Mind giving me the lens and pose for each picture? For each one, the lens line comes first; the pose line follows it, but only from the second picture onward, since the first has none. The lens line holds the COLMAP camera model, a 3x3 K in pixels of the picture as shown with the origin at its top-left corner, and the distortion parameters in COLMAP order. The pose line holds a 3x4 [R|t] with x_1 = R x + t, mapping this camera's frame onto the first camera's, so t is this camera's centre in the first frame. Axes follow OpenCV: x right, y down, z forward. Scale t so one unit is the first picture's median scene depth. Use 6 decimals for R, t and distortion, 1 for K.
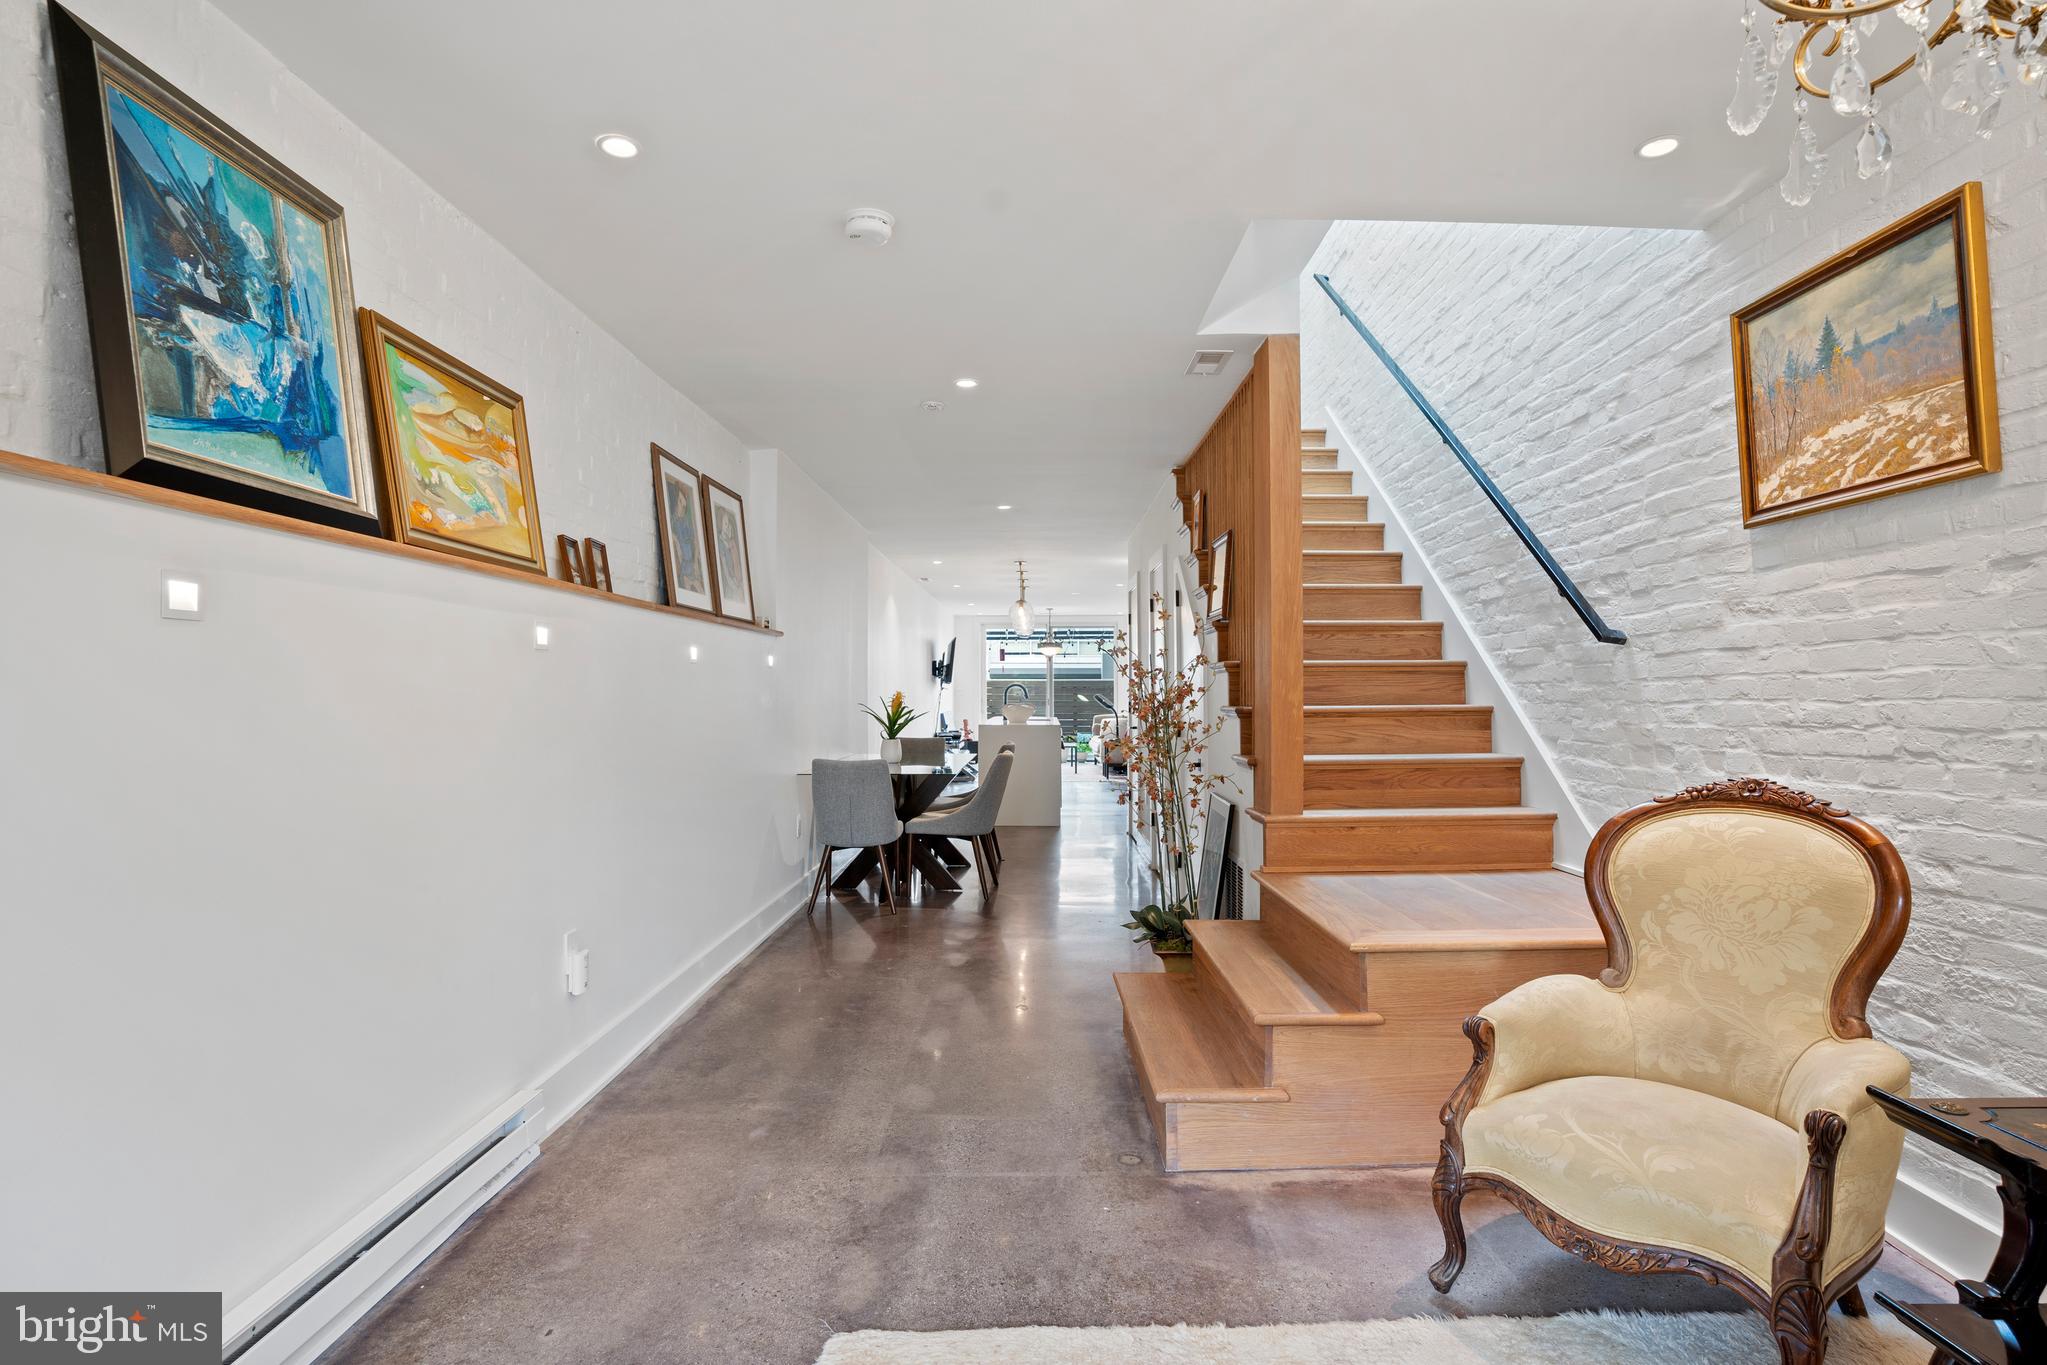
lens RADIAL K [[1008.2, 0, 1026.4], [0, 1008.2, 707.9], [0, 0, 1]] dist [-0.087829, 0.035101]
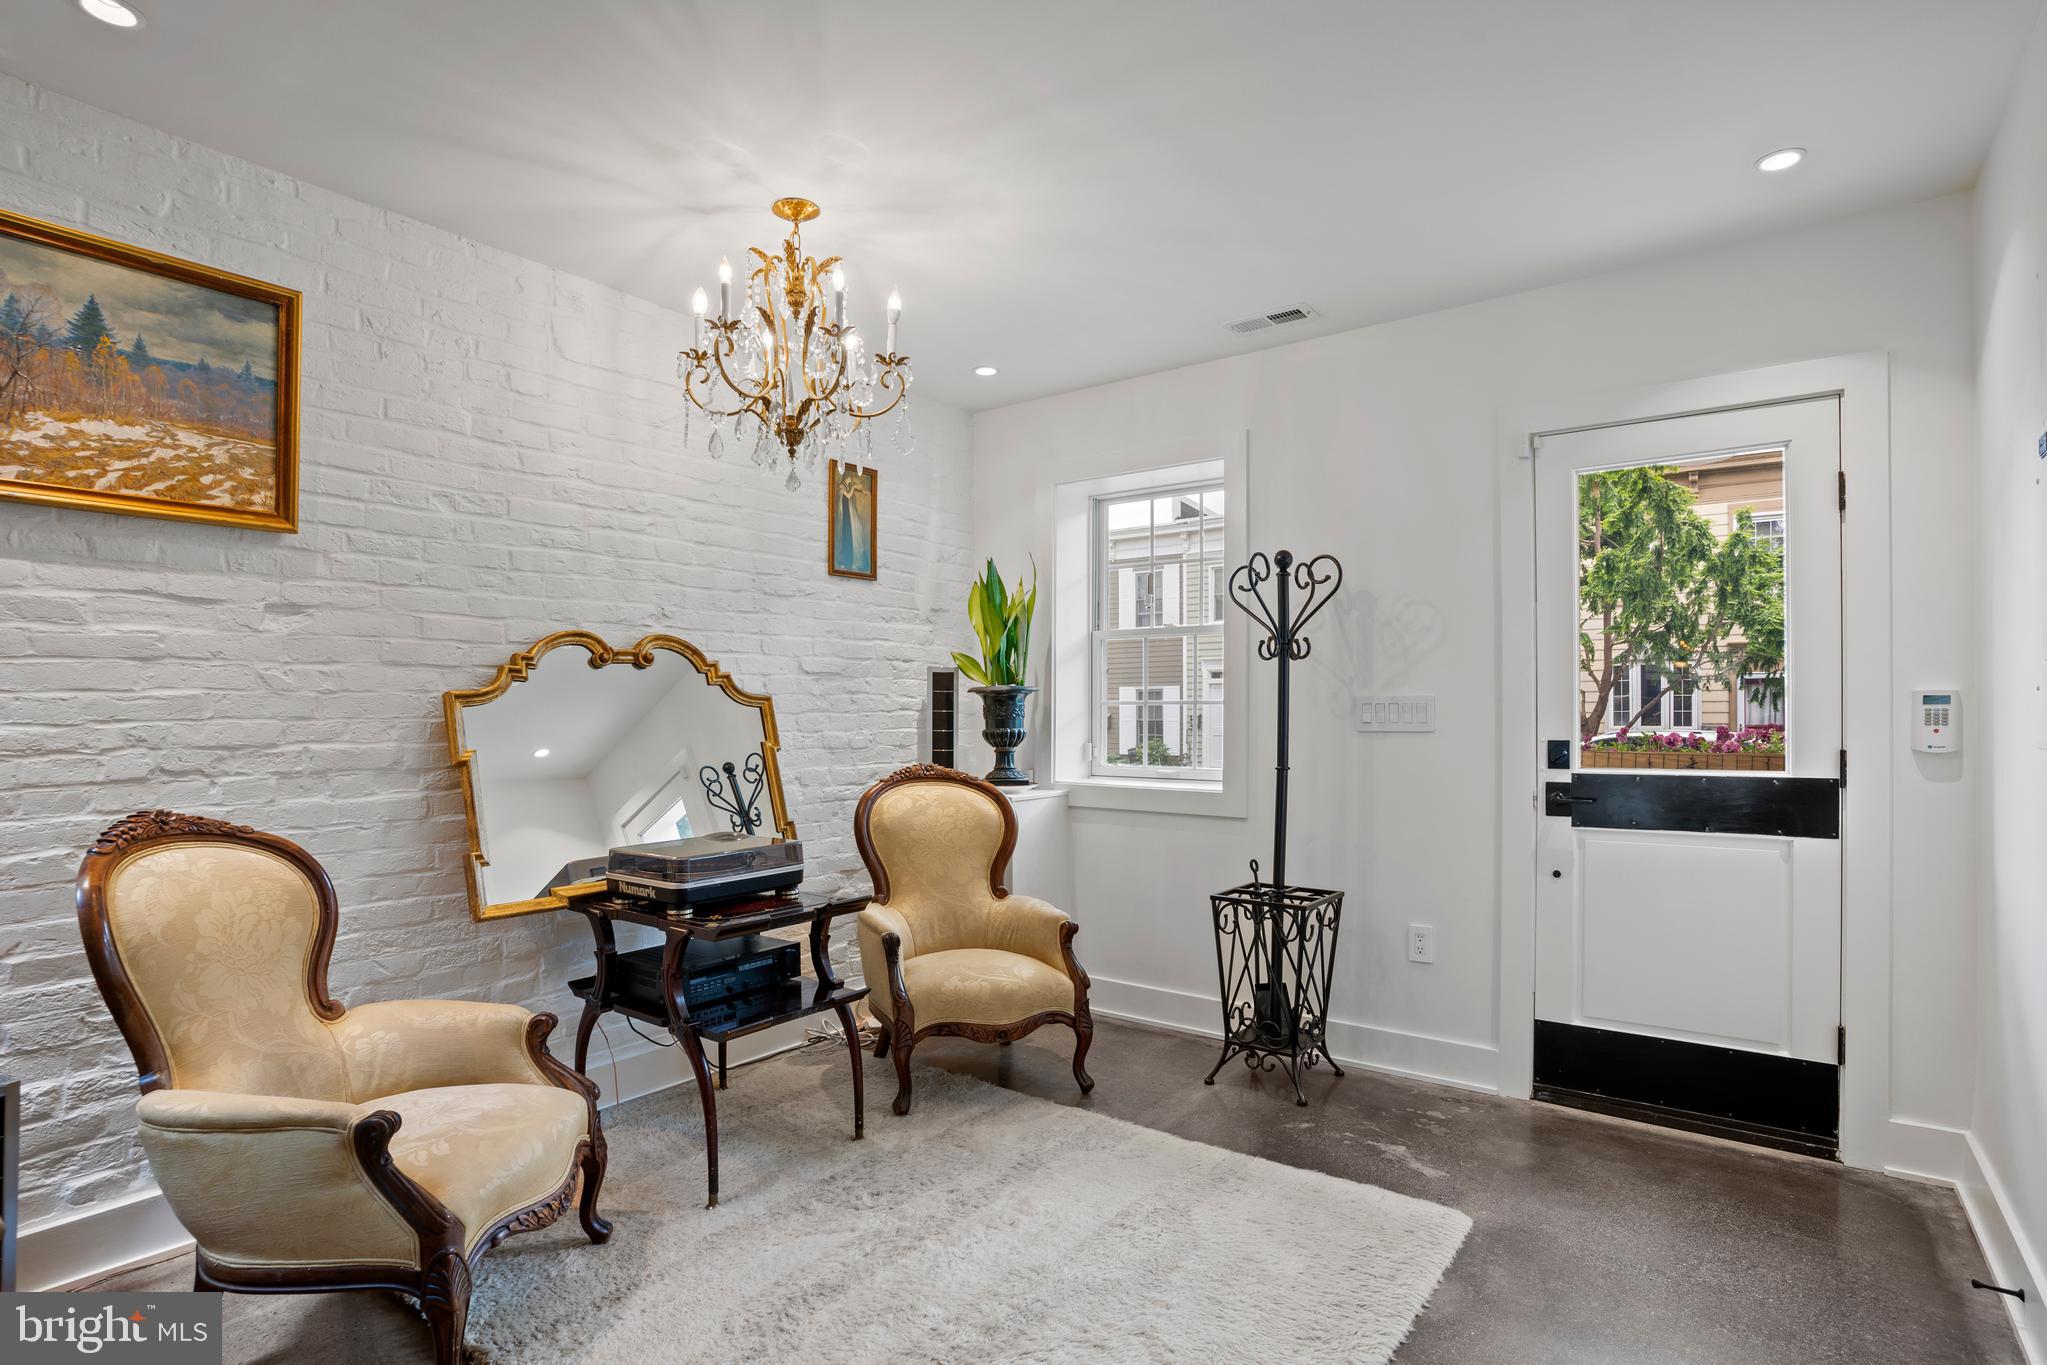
lens RADIAL K [[1008.2, 0, 1026.4], [0, 1008.2, 707.9], [0, 0, 1]] dist [-0.087829, 0.035101]
pose [[-0.807506, 0.007485, 0.589812, -0.462569], [0.014251, 0.999875, 0.006821, -0.017996], [-0.589687, 0.013914, -0.807512, 1.406953]]
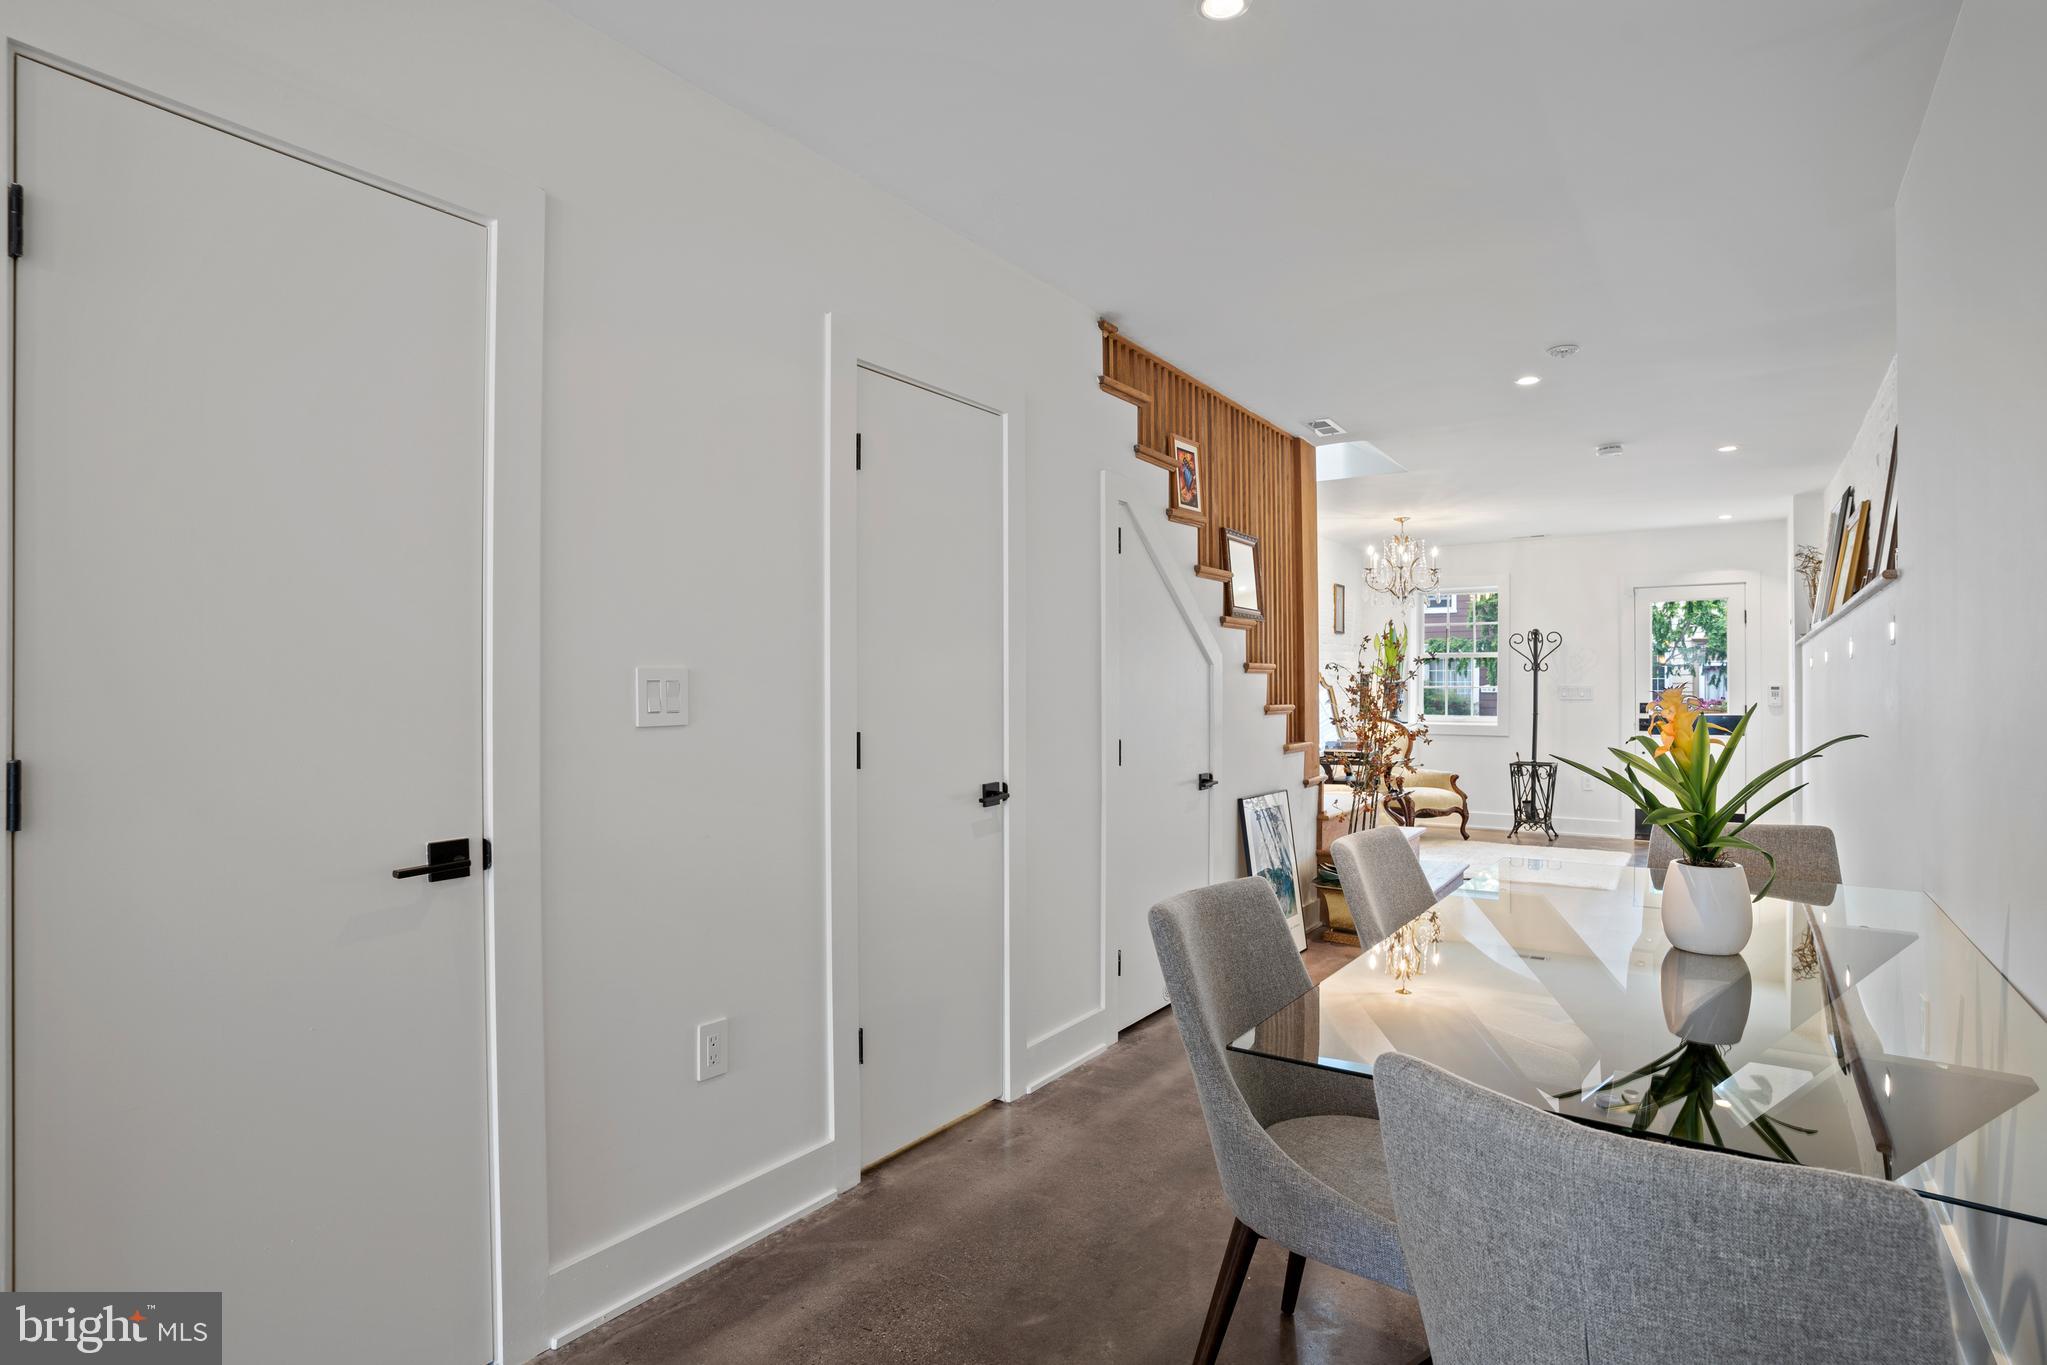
lens RADIAL K [[1038.8, 0, 1023.5], [0, 1038.8, 682.5], [0, 0, 1]] dist [-0.036752, 0.000149]
pose [[-0.837401, 0.009825, 0.546500, -0.397086], [0.014456, 0.999887, 0.004175, -0.086332], [-0.546397, 0.011397, -0.837449, 4.717648]]
